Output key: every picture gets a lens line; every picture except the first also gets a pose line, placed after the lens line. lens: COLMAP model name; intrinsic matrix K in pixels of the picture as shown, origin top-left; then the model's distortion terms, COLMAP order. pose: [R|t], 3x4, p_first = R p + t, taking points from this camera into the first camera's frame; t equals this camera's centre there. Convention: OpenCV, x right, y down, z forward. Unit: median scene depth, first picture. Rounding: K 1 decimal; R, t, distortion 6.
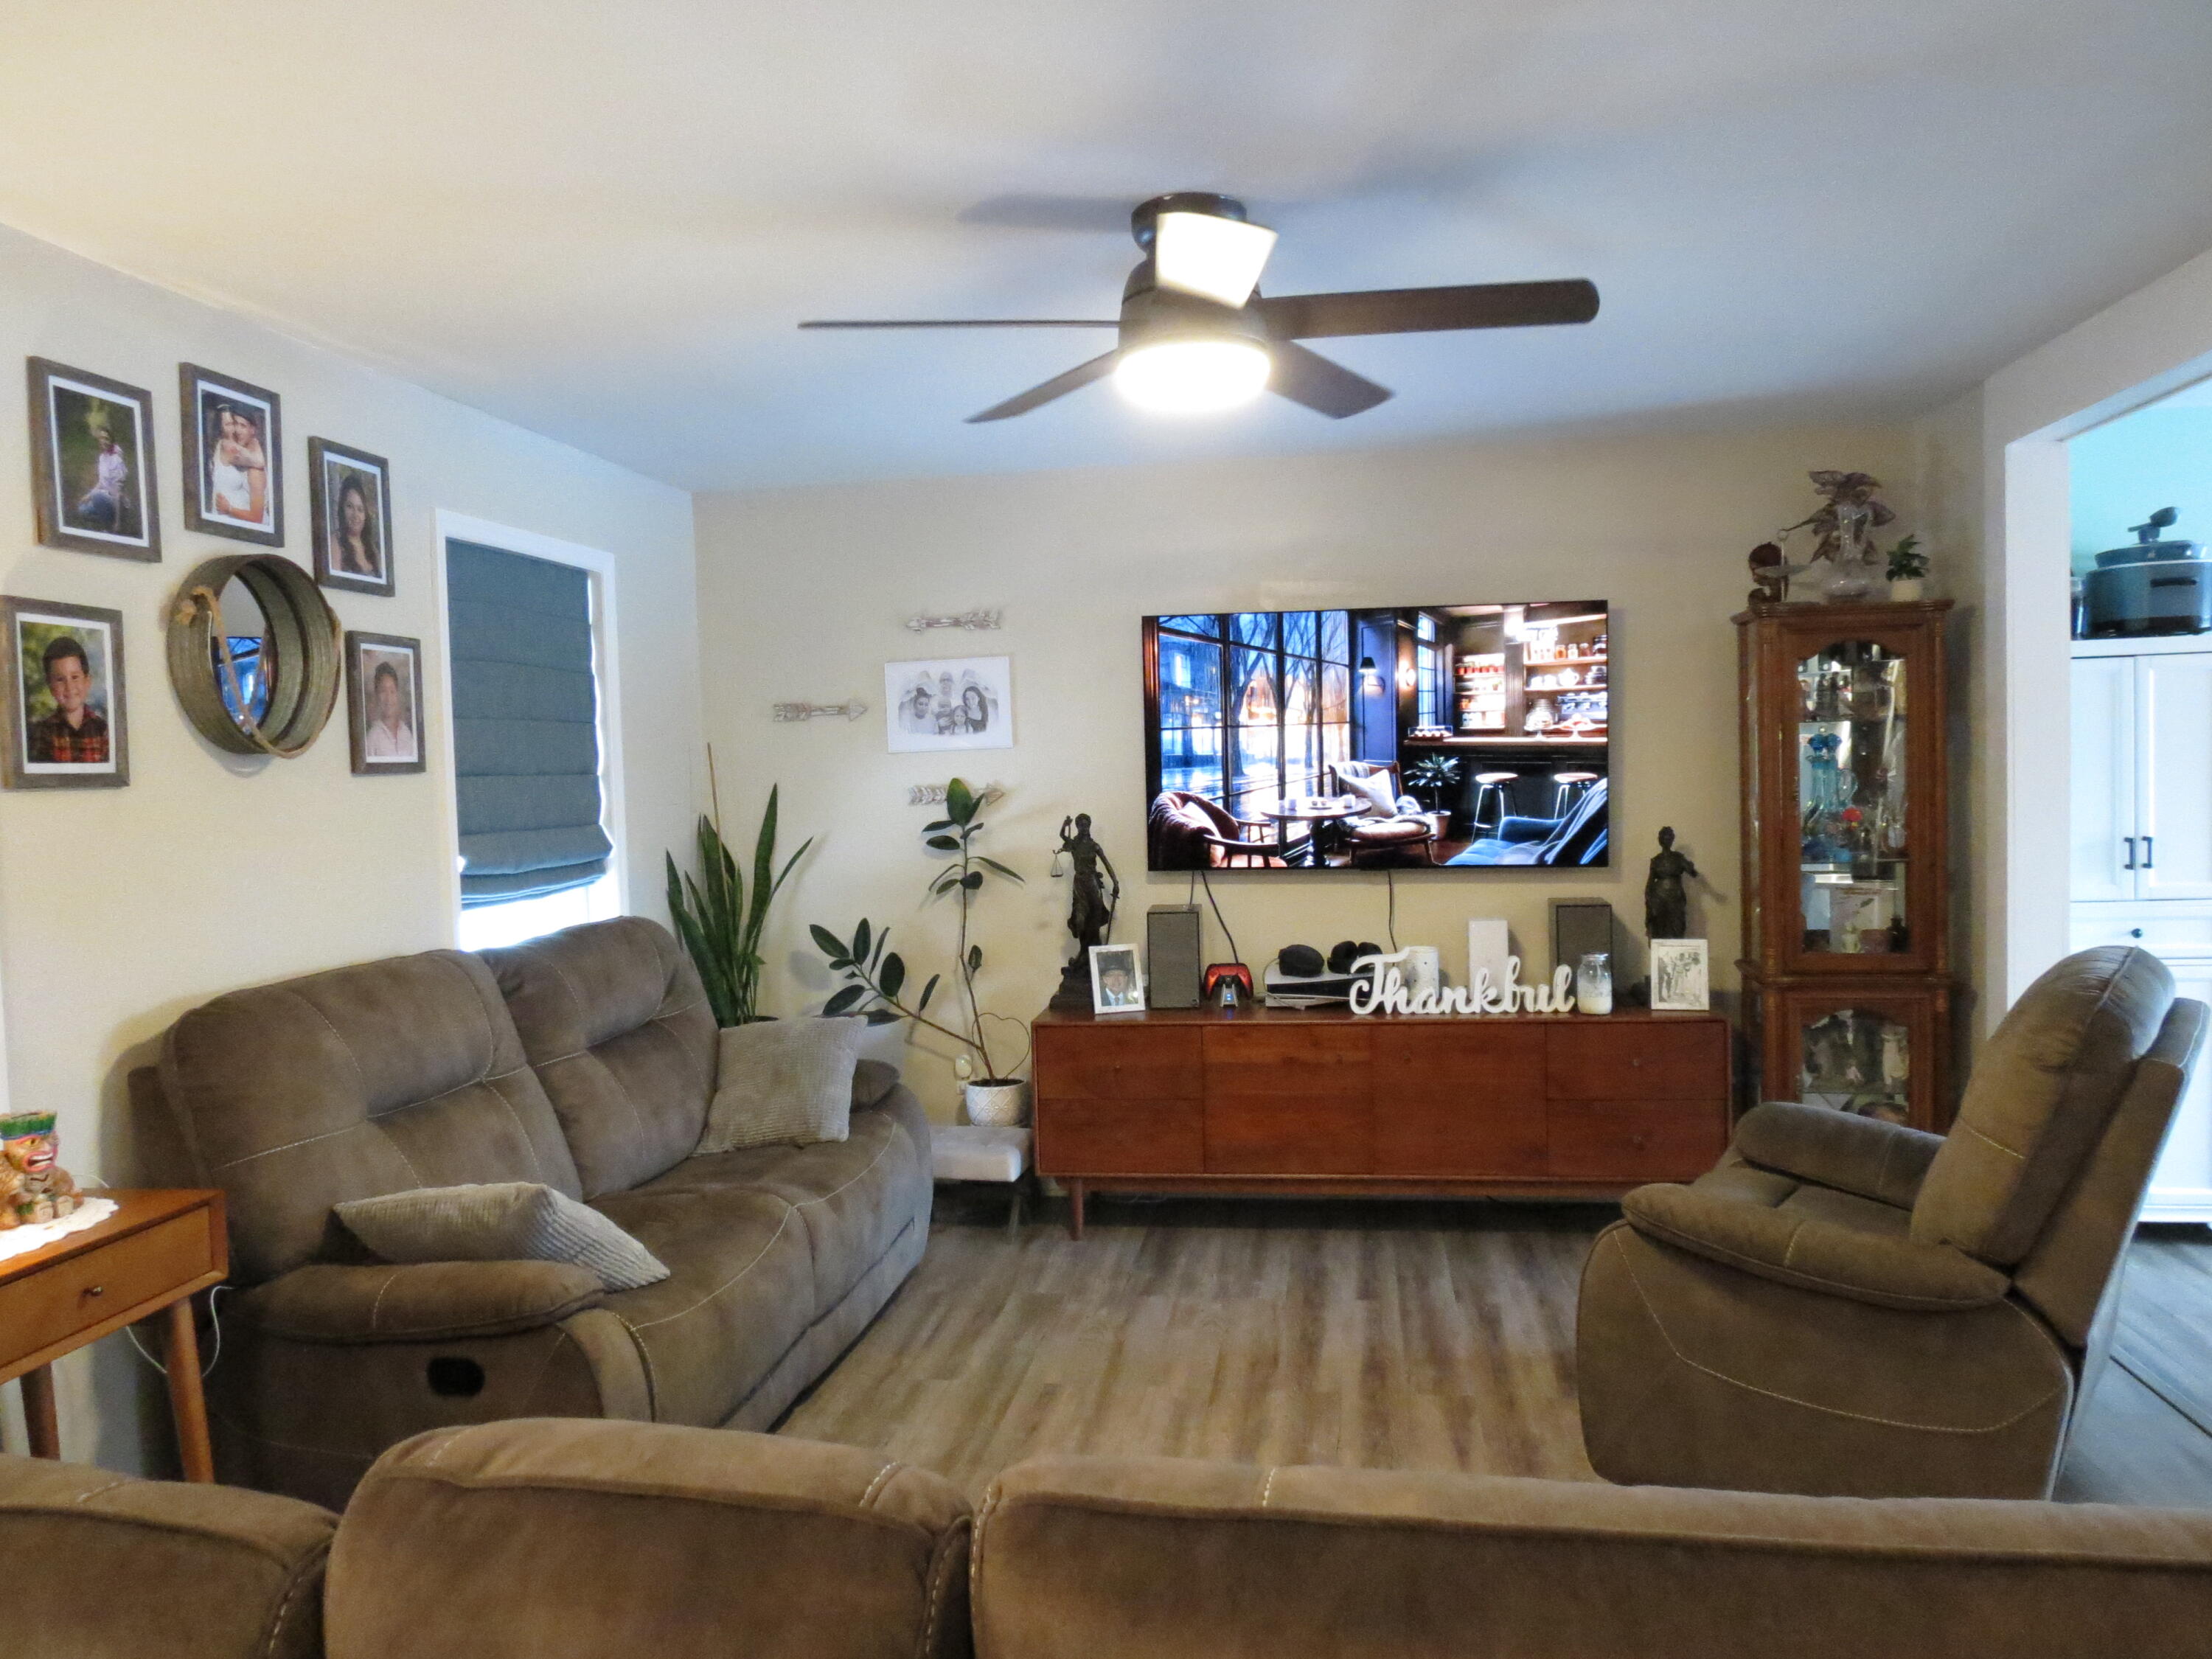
lens RADIAL K [[1570.5, 0, 1097.8], [0, 1570.5, 817.7], [0, 0, 1]] dist [-0.036365, 0.019774]
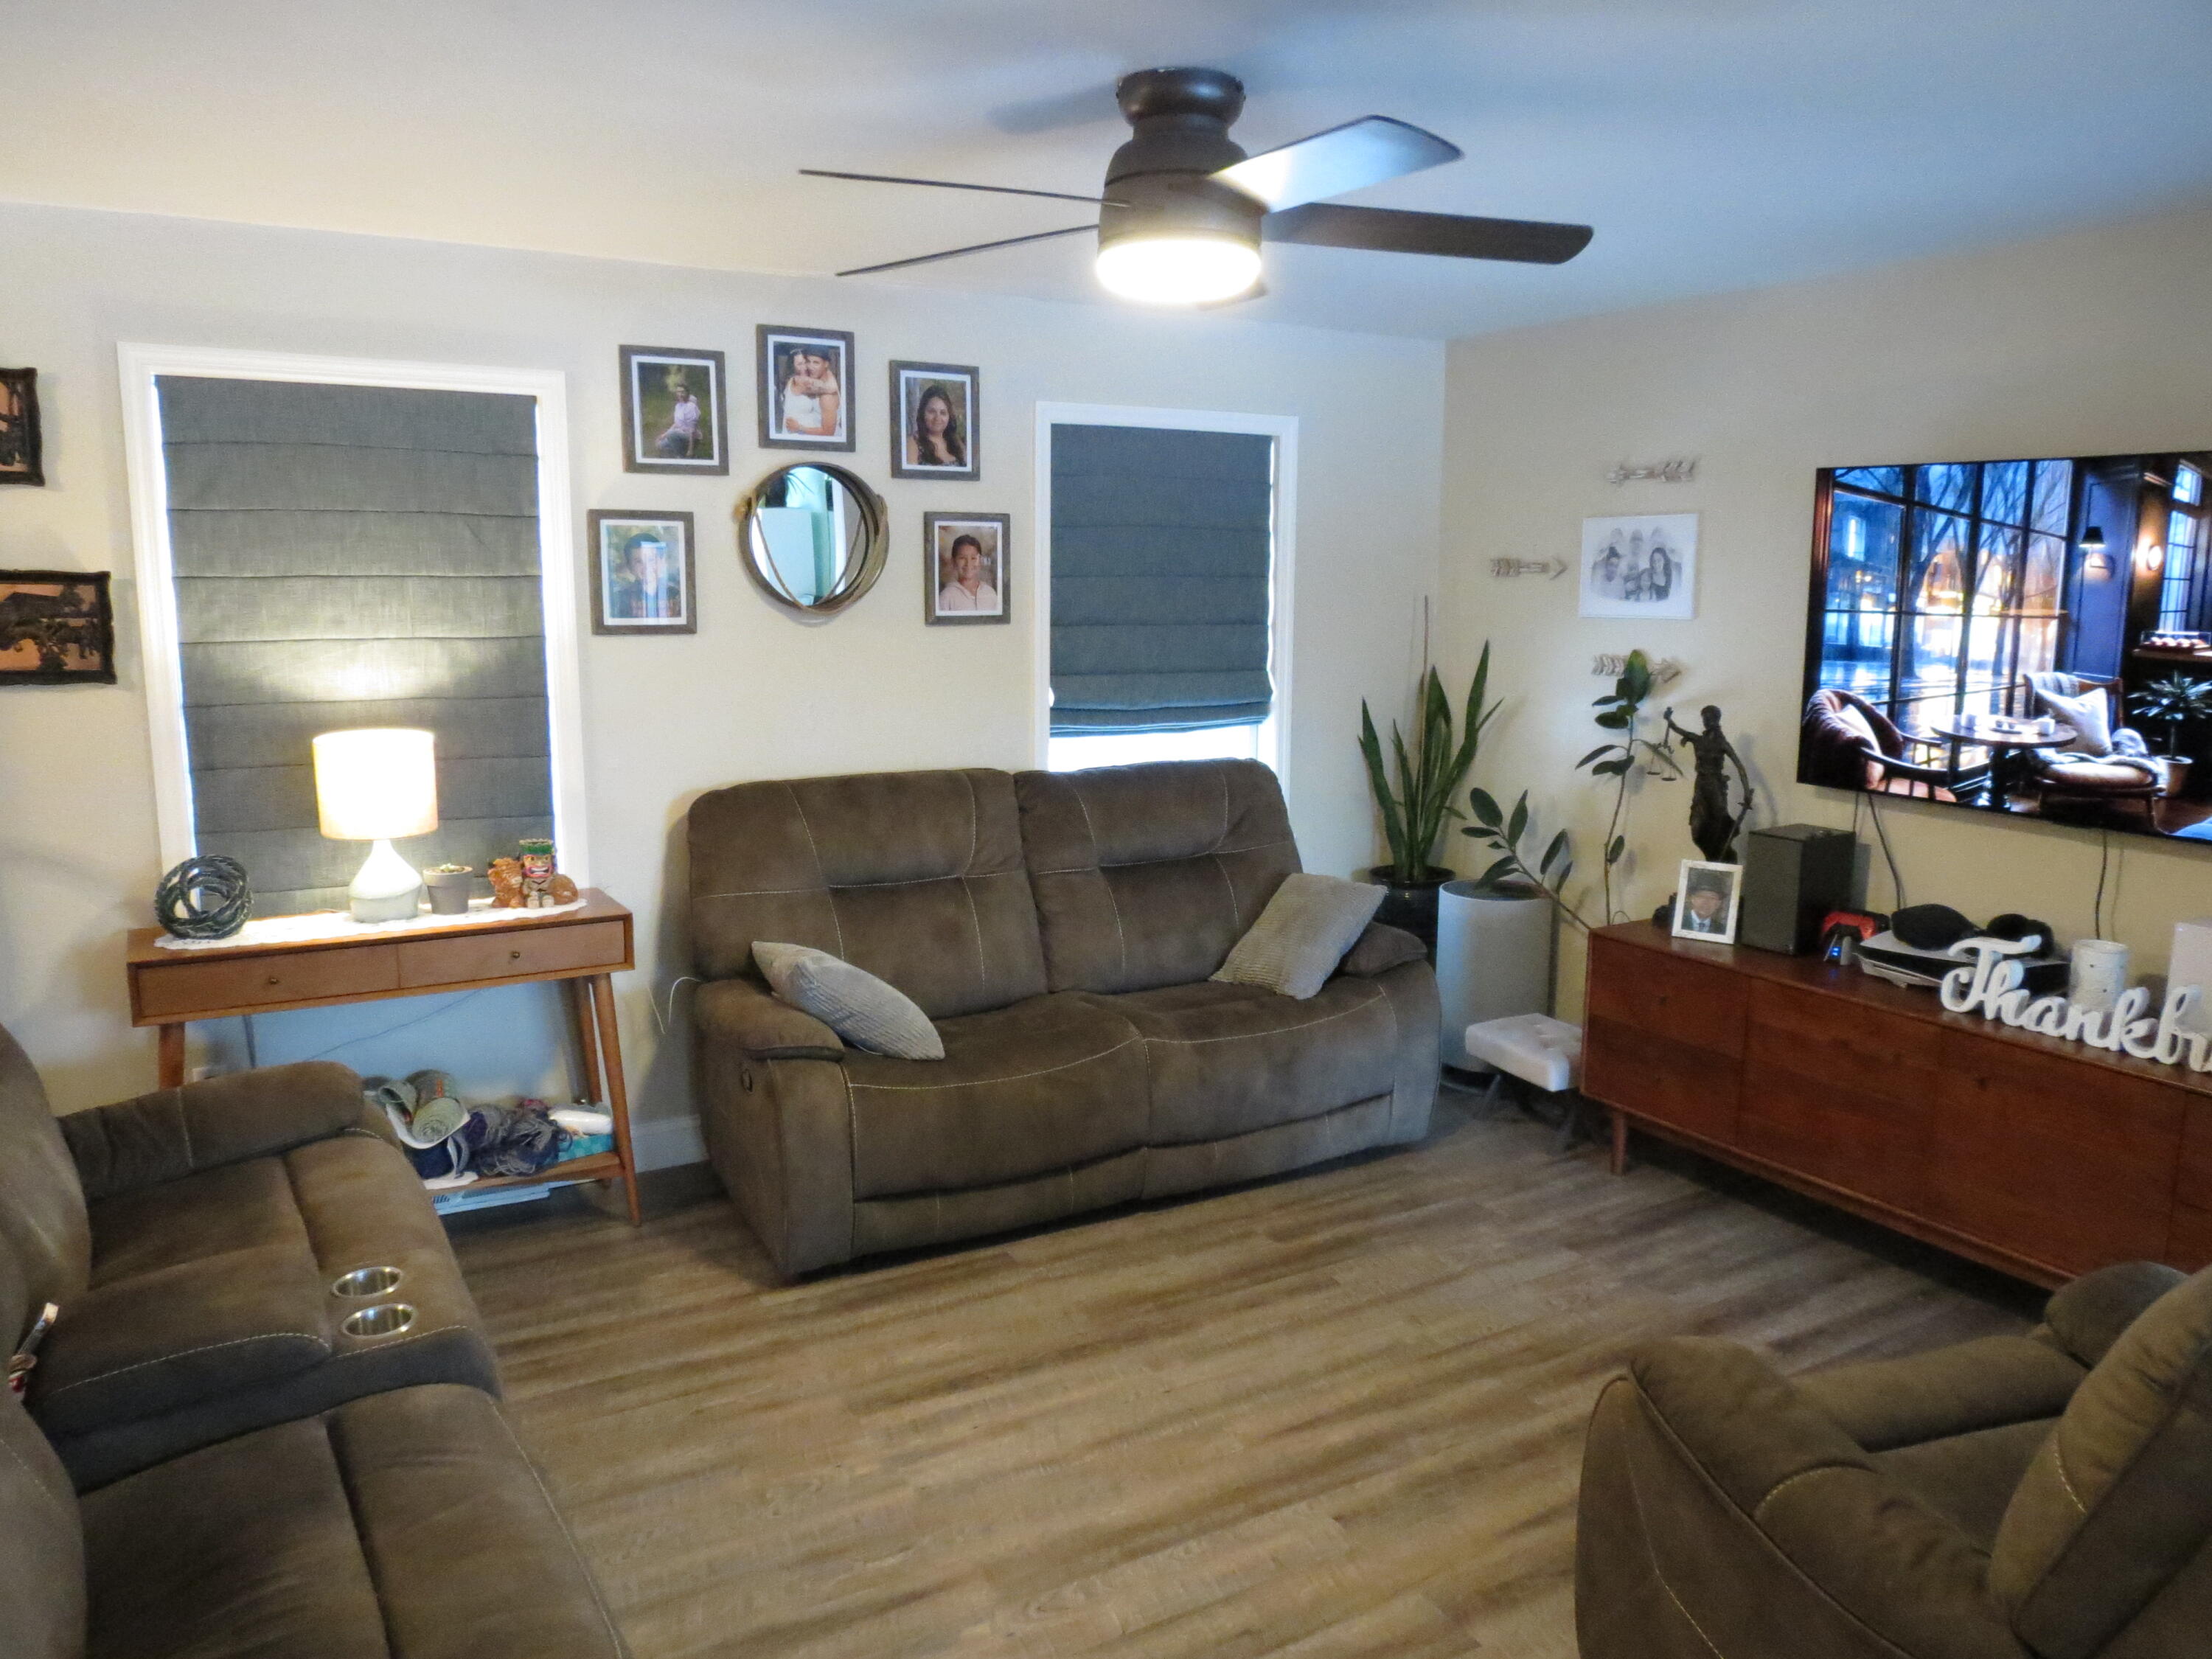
lens RADIAL K [[1570.5, 0, 1104.1], [0, 1570.5, 821.1], [0, 0, 1]] dist [-0.036365, 0.019774]
pose [[0.626307, 0.159416, -0.763103, 0.585225], [-0.053757, 0.985370, 0.161728, -0.079682], [0.777721, -0.060269, 0.625714, 0.274551]]
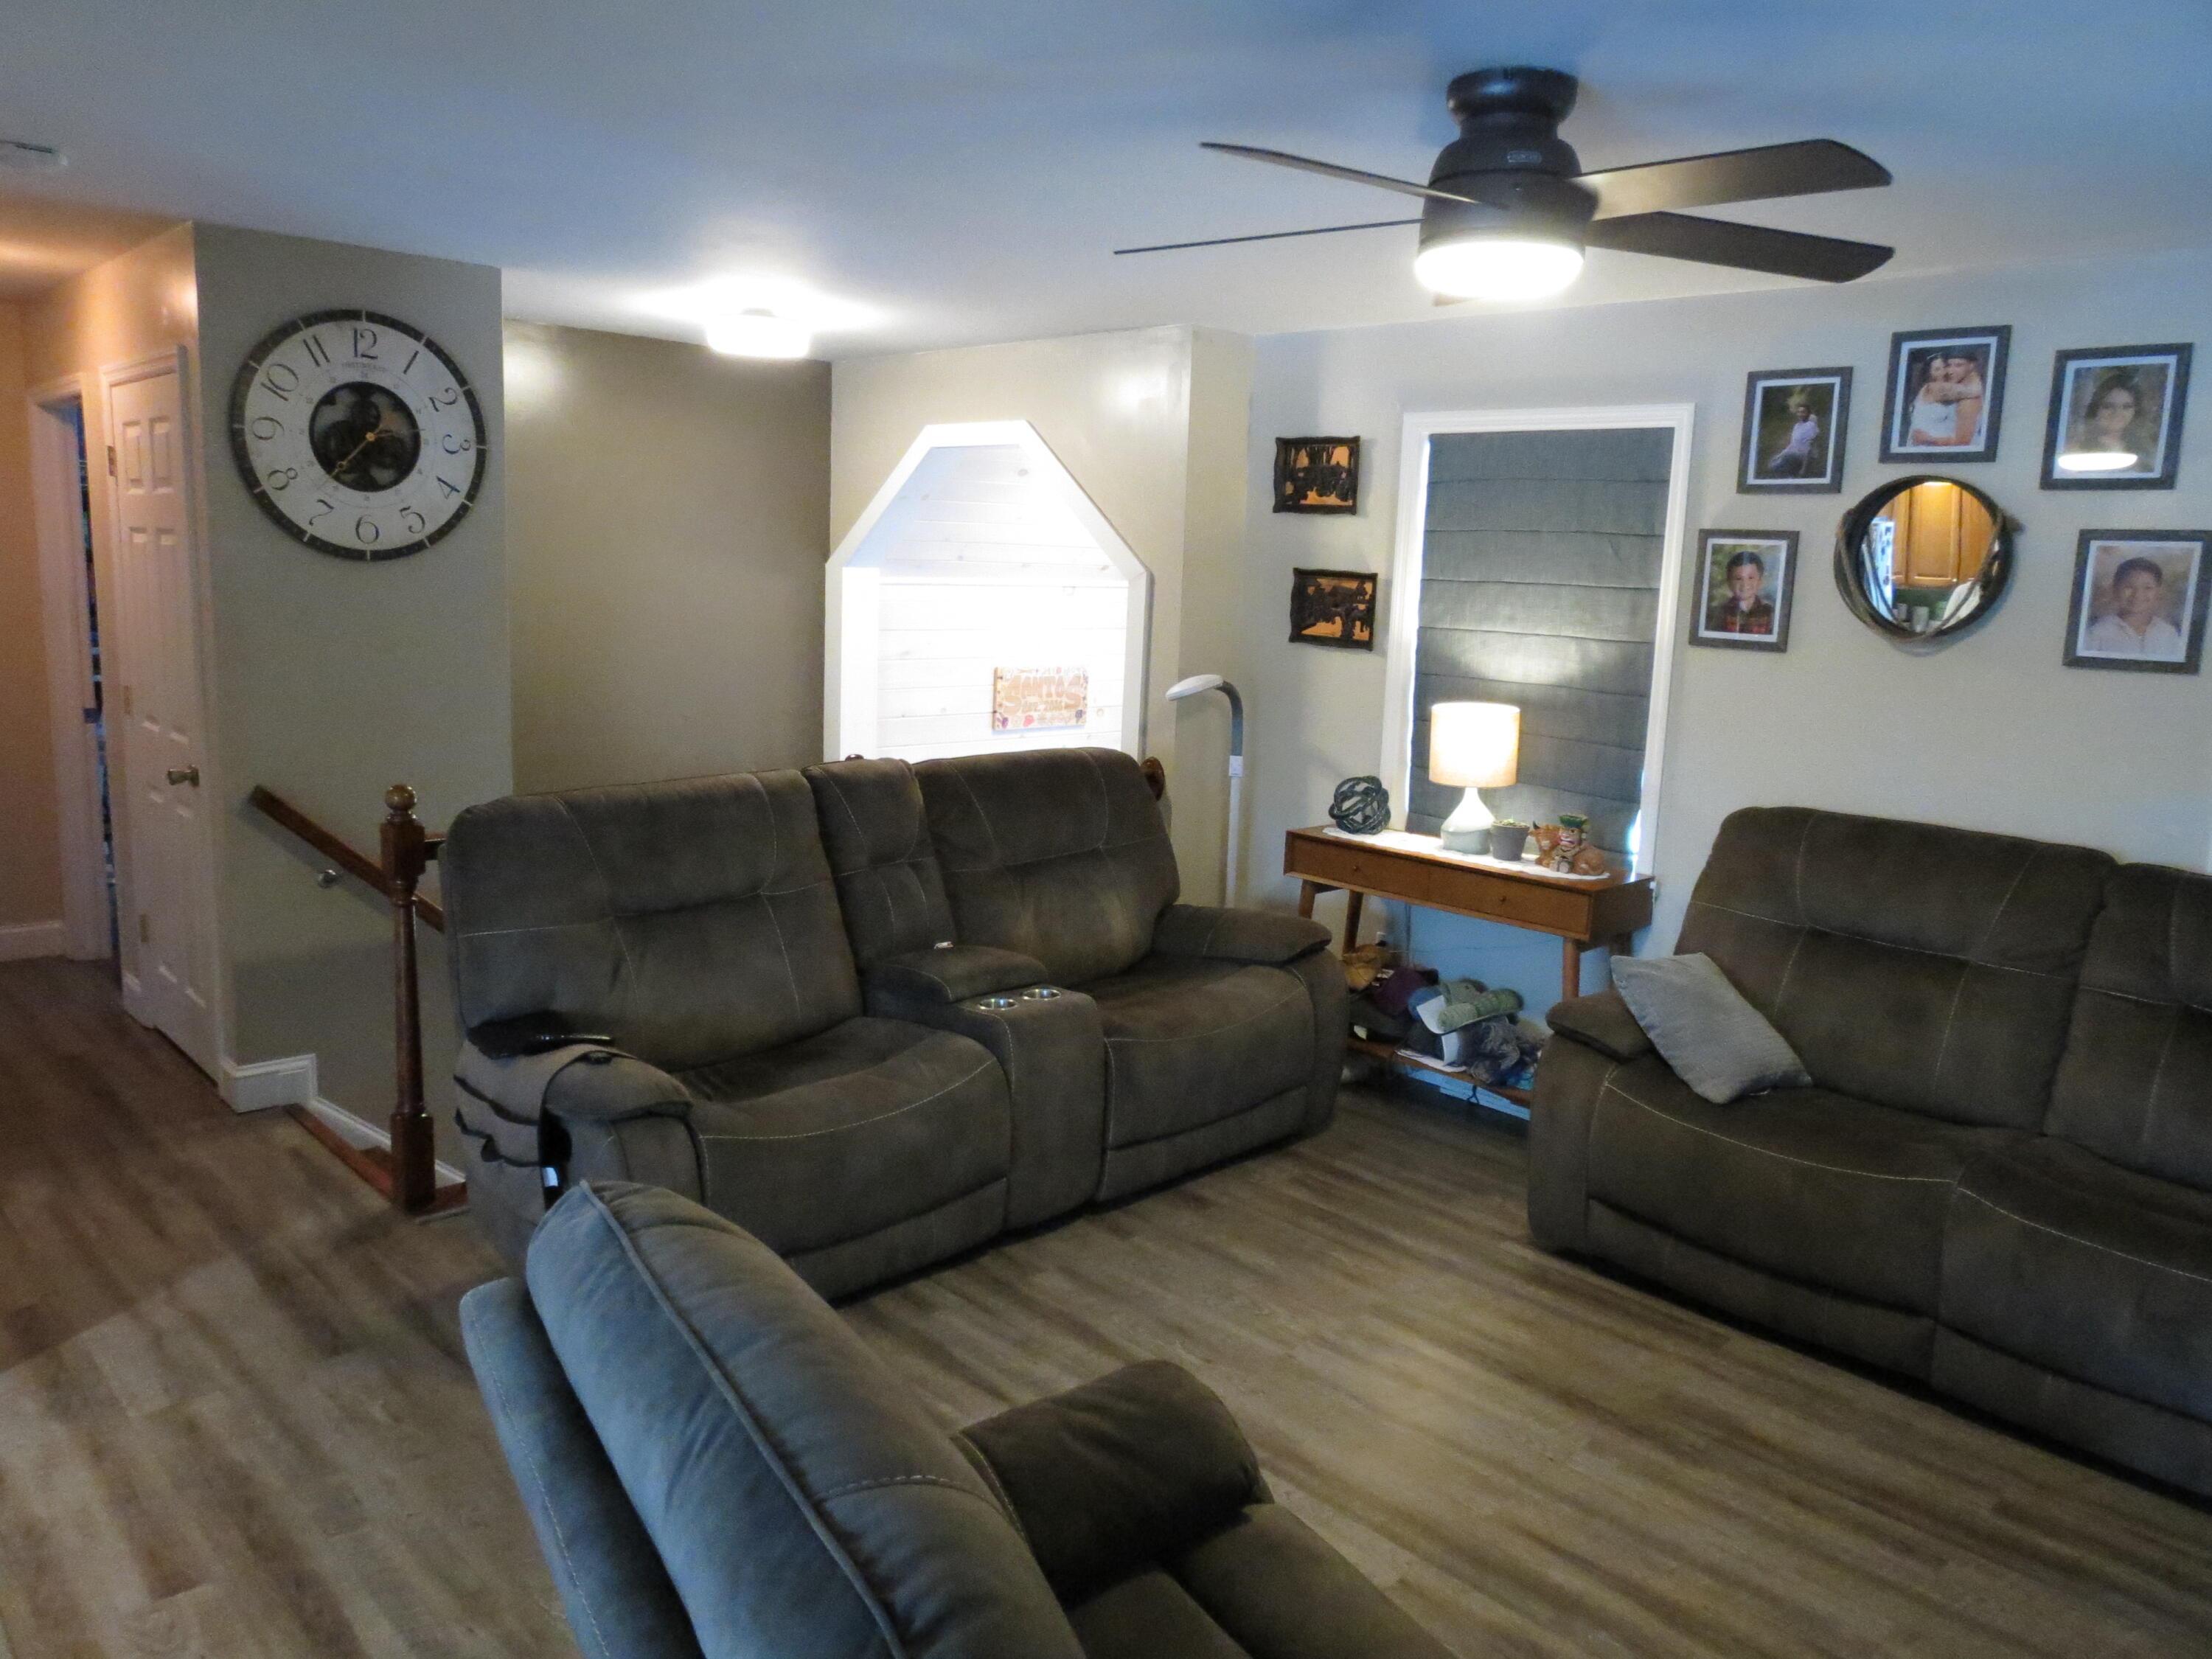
lens RADIAL K [[1570.5, 0, 1085.8], [0, 1570.5, 823.9], [0, 0, 1]] dist [-0.036365, 0.019774]
pose [[-0.612046, 0.138357, -0.778625, 0.719139], [-0.047138, 0.976444, 0.210561, -0.106455], [0.789416, 0.165576, -0.591106, 1.040672]]
